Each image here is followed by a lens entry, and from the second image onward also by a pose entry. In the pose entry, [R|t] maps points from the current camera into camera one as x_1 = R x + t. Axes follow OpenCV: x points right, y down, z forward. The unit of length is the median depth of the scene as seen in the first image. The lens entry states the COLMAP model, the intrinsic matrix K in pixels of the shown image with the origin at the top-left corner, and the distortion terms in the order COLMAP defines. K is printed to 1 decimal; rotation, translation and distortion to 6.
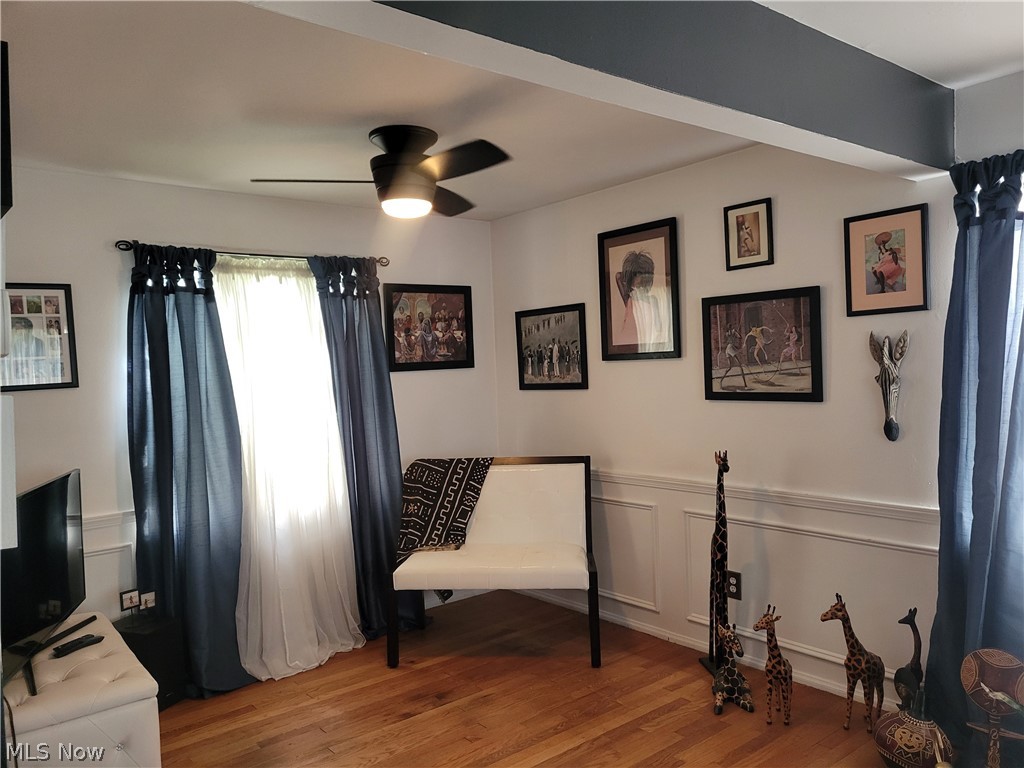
lens RADIAL K [[776.2, 0, 512.6], [0, 776.2, 387.2], [0, 0, 1]] dist [0.026529, -0.008480]
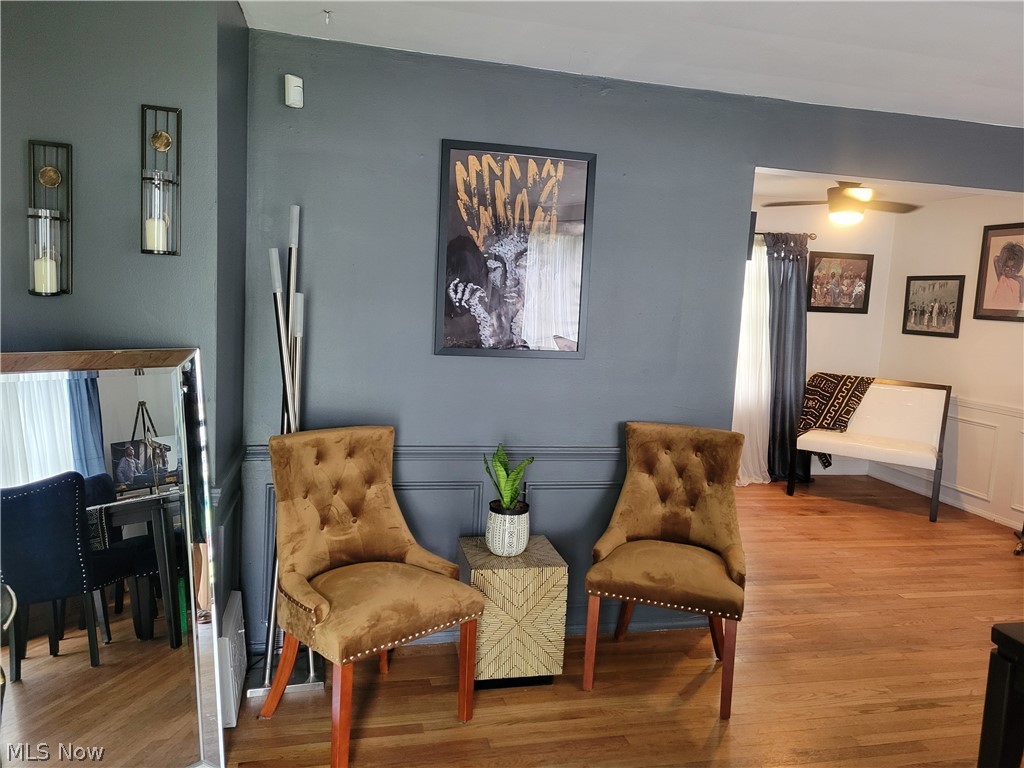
lens RADIAL K [[776.2, 0, 514.3], [0, 776.2, 376.2], [0, 0, 1]] dist [0.026529, -0.008480]
pose [[0.898636, 0.134028, -0.417720, -0.021775], [-0.100102, 0.989714, 0.102207, 0.006213], [0.427122, -0.050032, 0.902809, -0.601075]]
